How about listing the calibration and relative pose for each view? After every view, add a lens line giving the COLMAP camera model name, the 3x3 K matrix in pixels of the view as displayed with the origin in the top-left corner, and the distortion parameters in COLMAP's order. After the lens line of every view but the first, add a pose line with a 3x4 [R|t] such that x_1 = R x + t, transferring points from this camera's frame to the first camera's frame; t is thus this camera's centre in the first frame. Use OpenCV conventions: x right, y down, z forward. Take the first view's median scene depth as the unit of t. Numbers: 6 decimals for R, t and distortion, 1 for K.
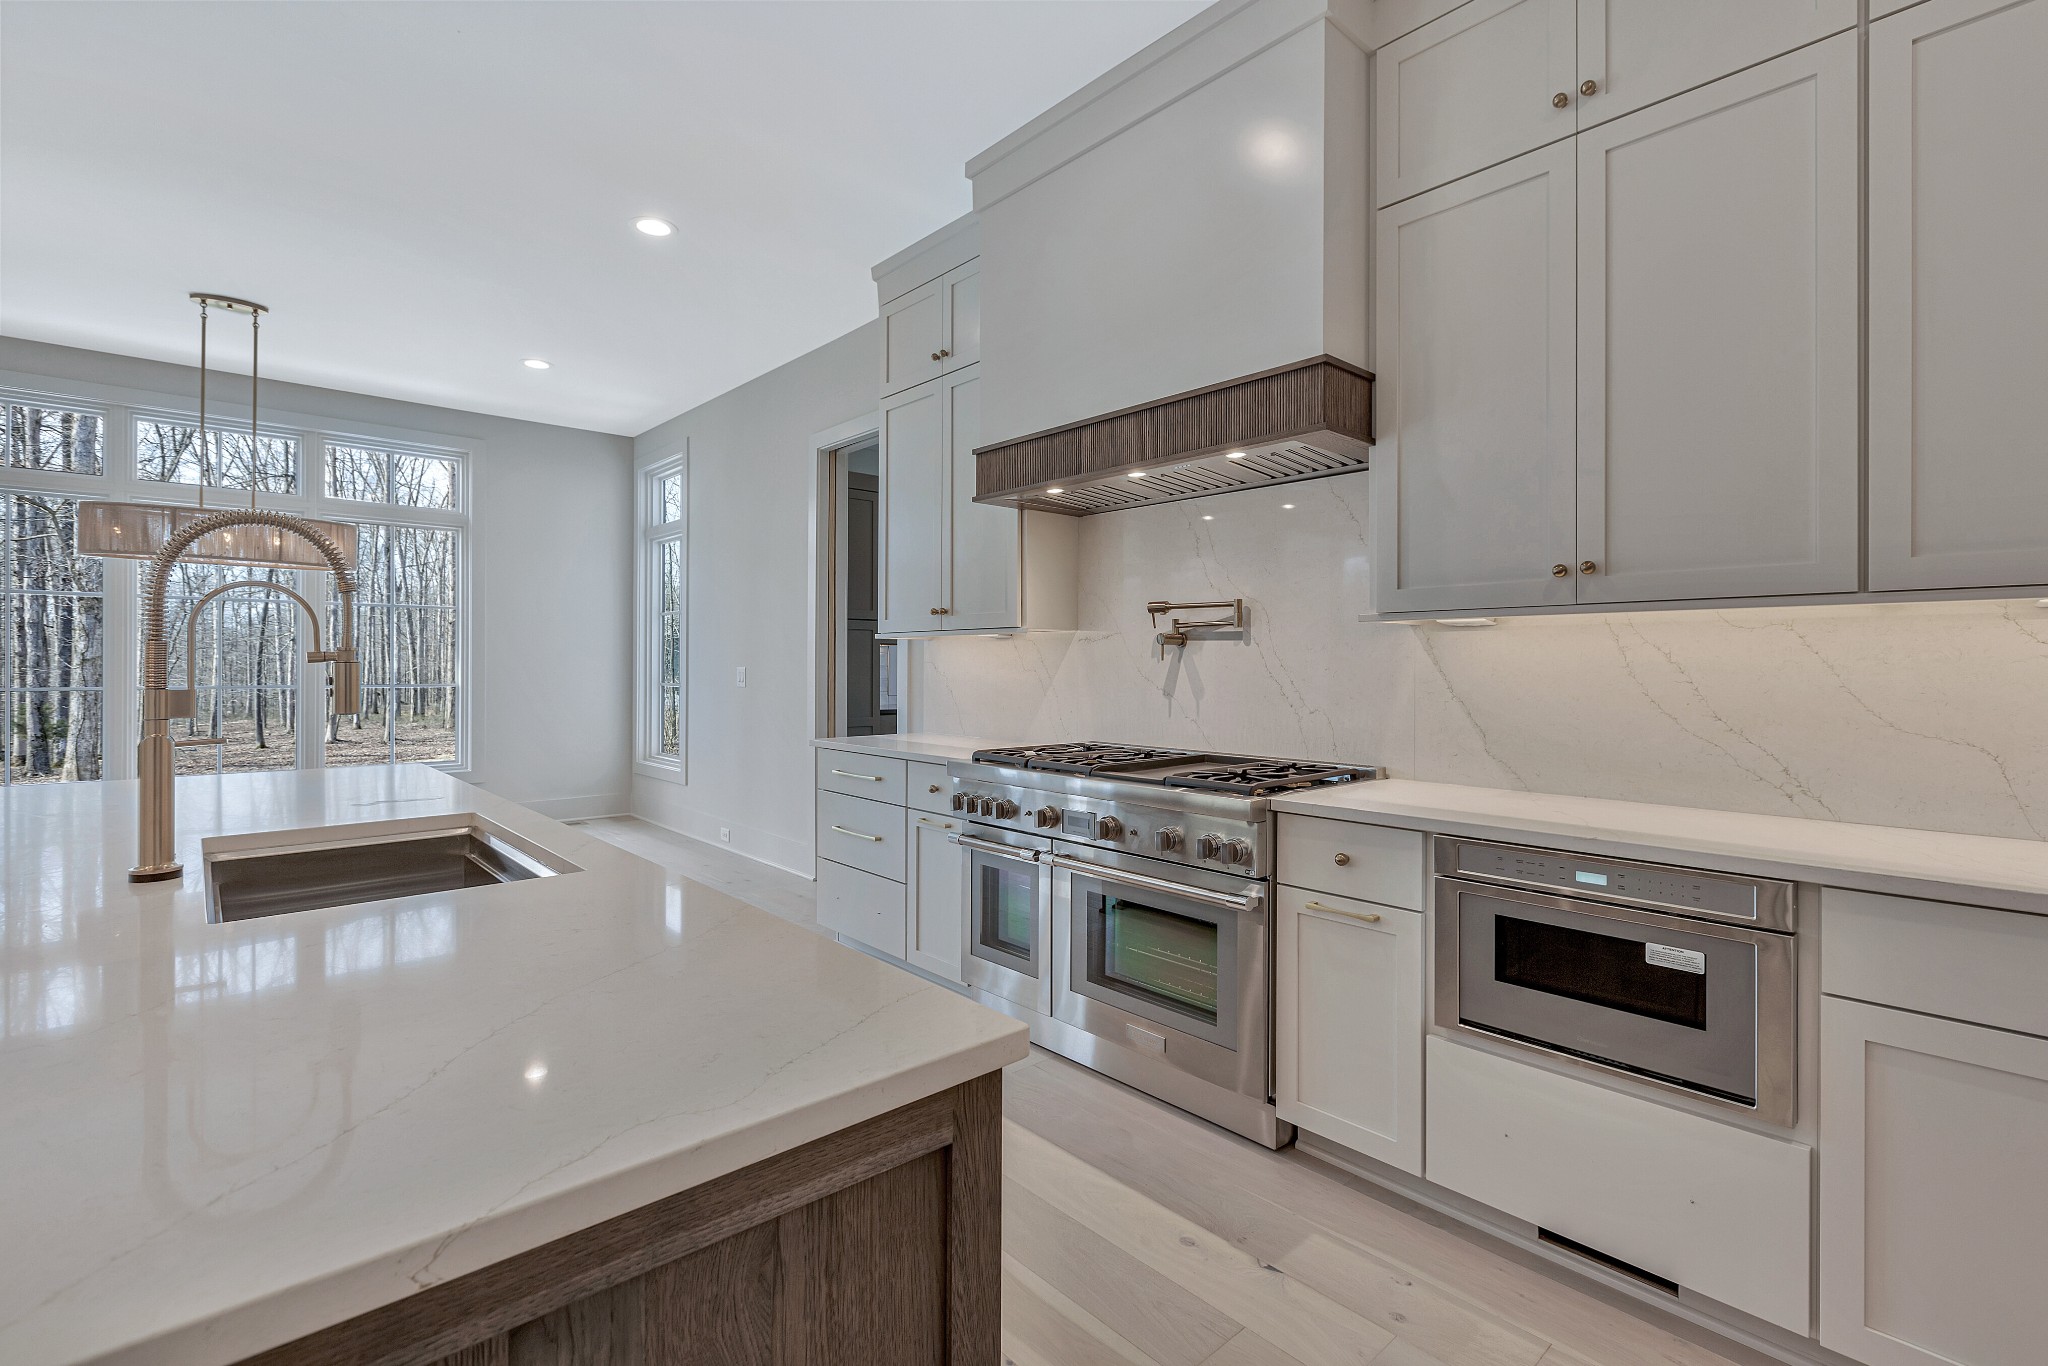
lens RADIAL K [[934.4, 0, 1029.5], [0, 934.4, 656.2], [0, 0, 1]] dist [0.000840, -0.000250]
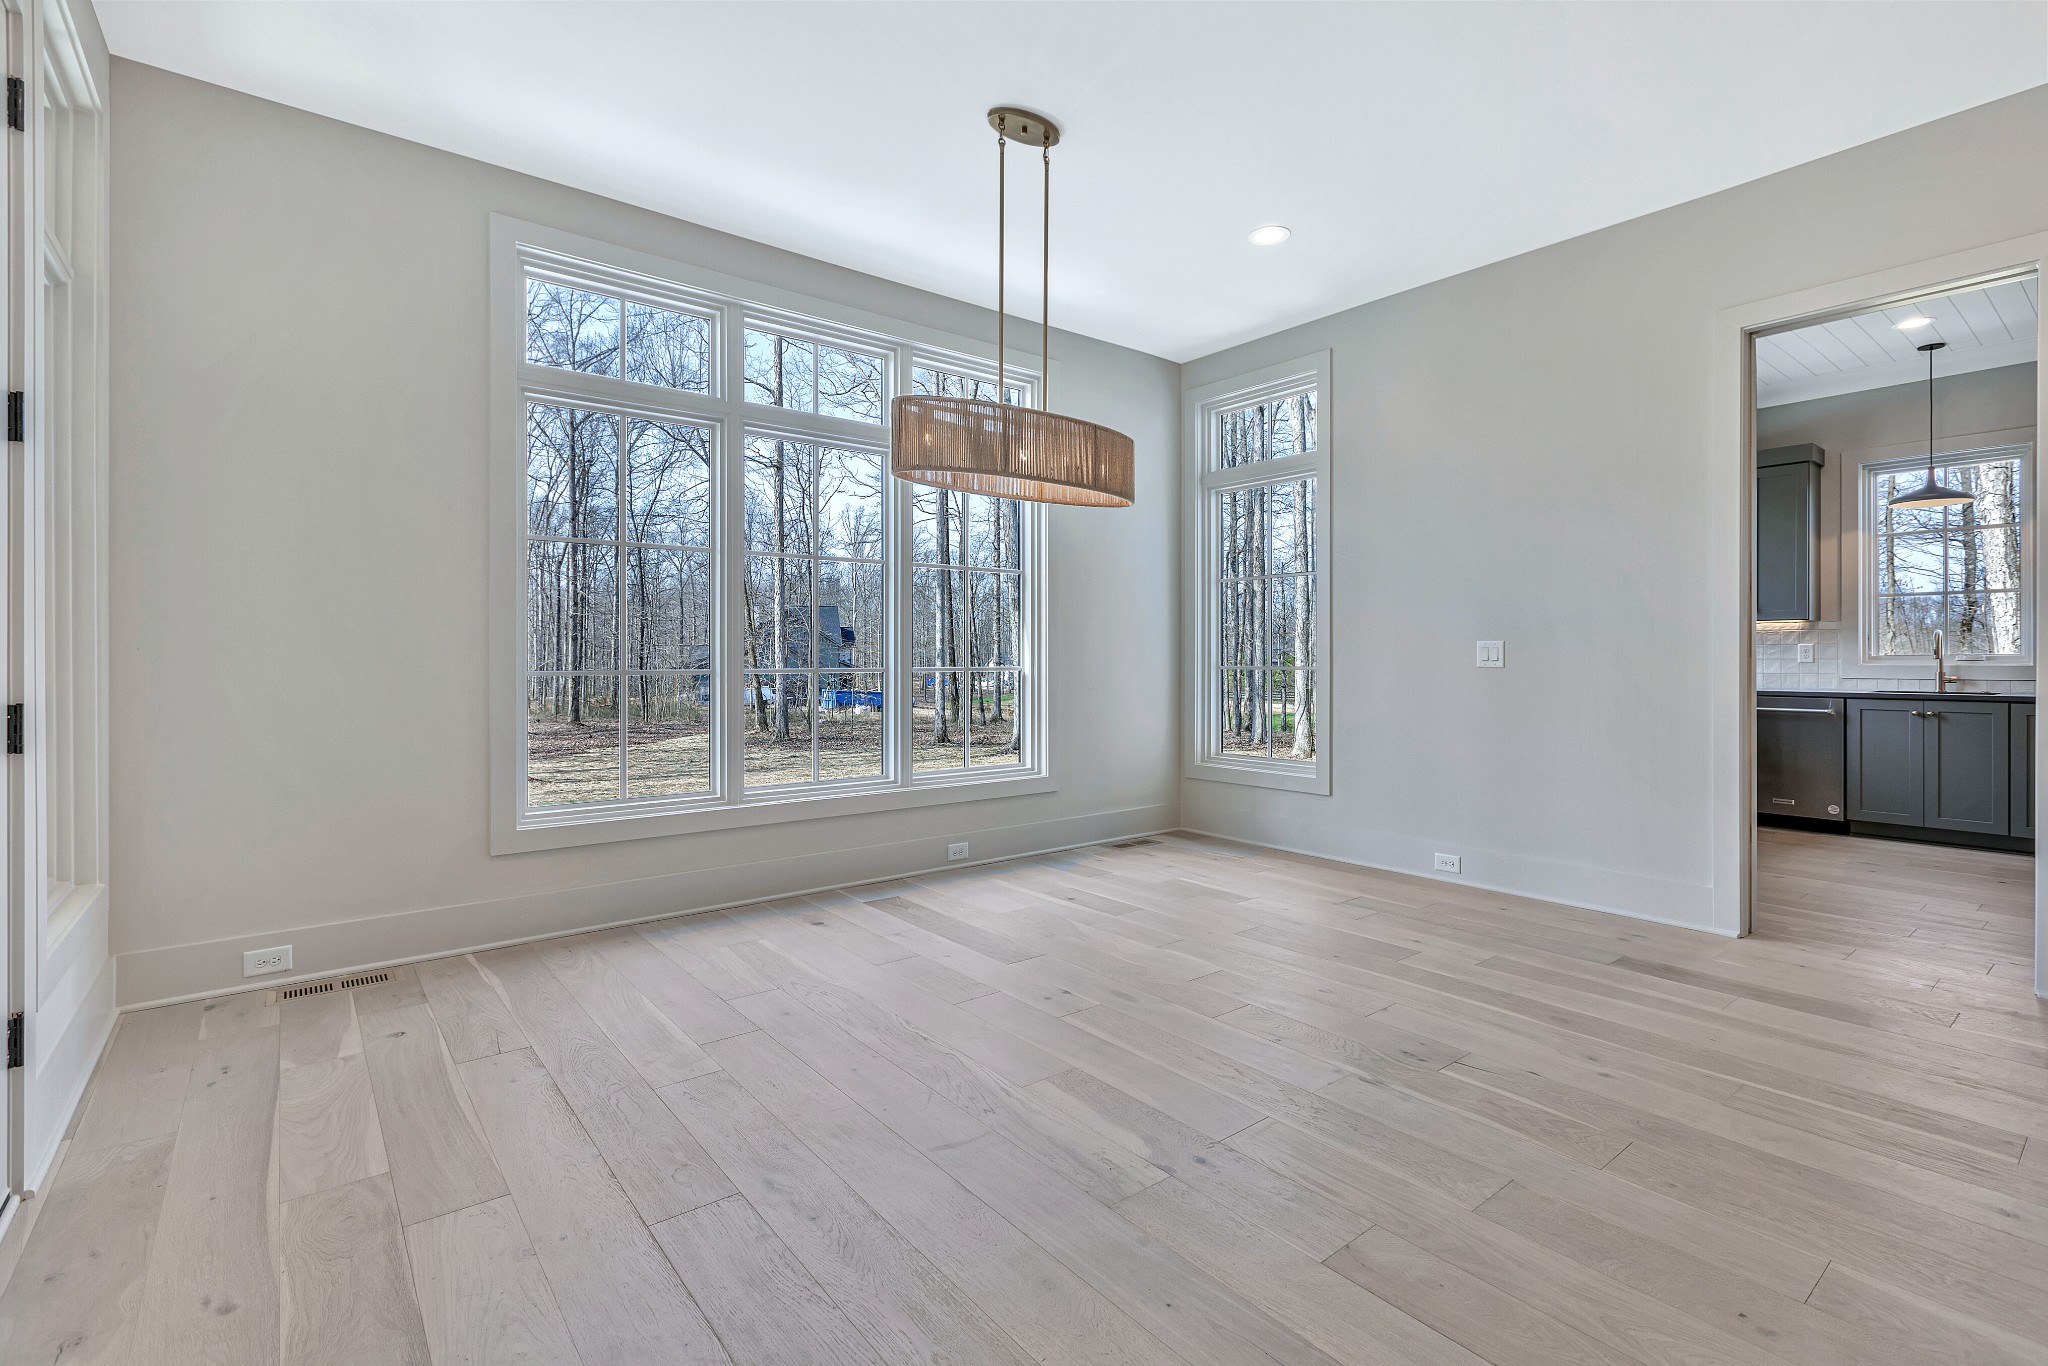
lens RADIAL K [[934.4, 0, 1029.5], [0, 934.4, 656.2], [0, 0, 1]] dist [0.000840, -0.000250]
pose [[0.998133, -0.005260, -0.060855, -1.166205], [0.005735, 0.999954, 0.007623, 0.030122], [0.060812, -0.007958, 0.998118, 0.404830]]
